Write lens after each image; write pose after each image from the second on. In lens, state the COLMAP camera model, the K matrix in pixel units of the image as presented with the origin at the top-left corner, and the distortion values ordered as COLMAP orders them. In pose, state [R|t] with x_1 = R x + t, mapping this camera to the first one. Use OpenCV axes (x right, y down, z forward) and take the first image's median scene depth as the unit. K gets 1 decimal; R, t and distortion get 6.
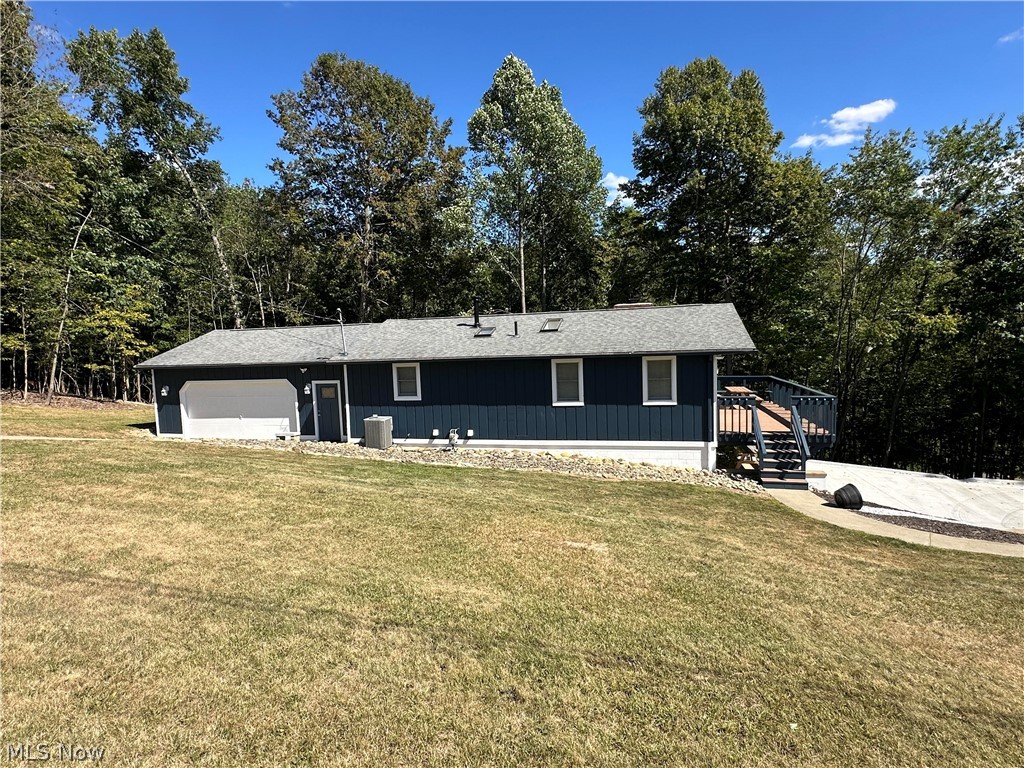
lens RADIAL K [[538.5, 0, 512.3], [0, 538.5, 382.8], [0, 0, 1]] dist [-0.005575, -0.000551]
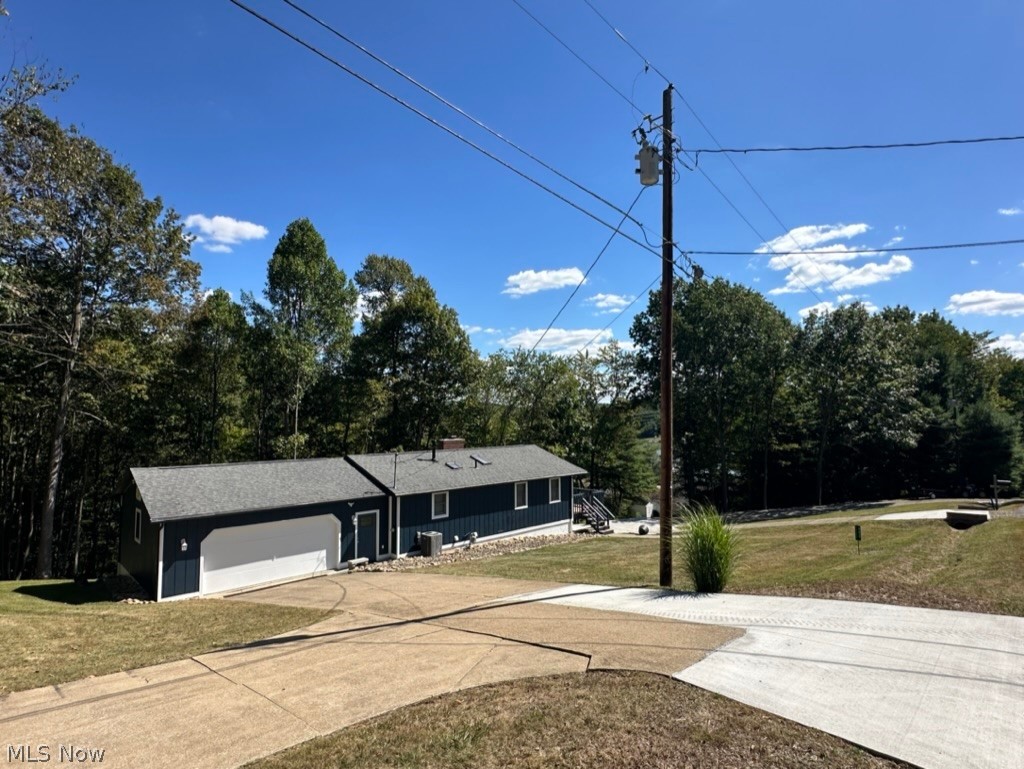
lens RADIAL K [[538.5, 0, 512.4], [0, 538.5, 385.4], [0, 0, 1]] dist [-0.005575, -0.000551]
pose [[0.533878, 0.093139, 0.840416, -1.325594], [0.078977, 0.984077, -0.159231, -0.071316], [-0.841865, 0.151384, 0.518021, 0.042447]]
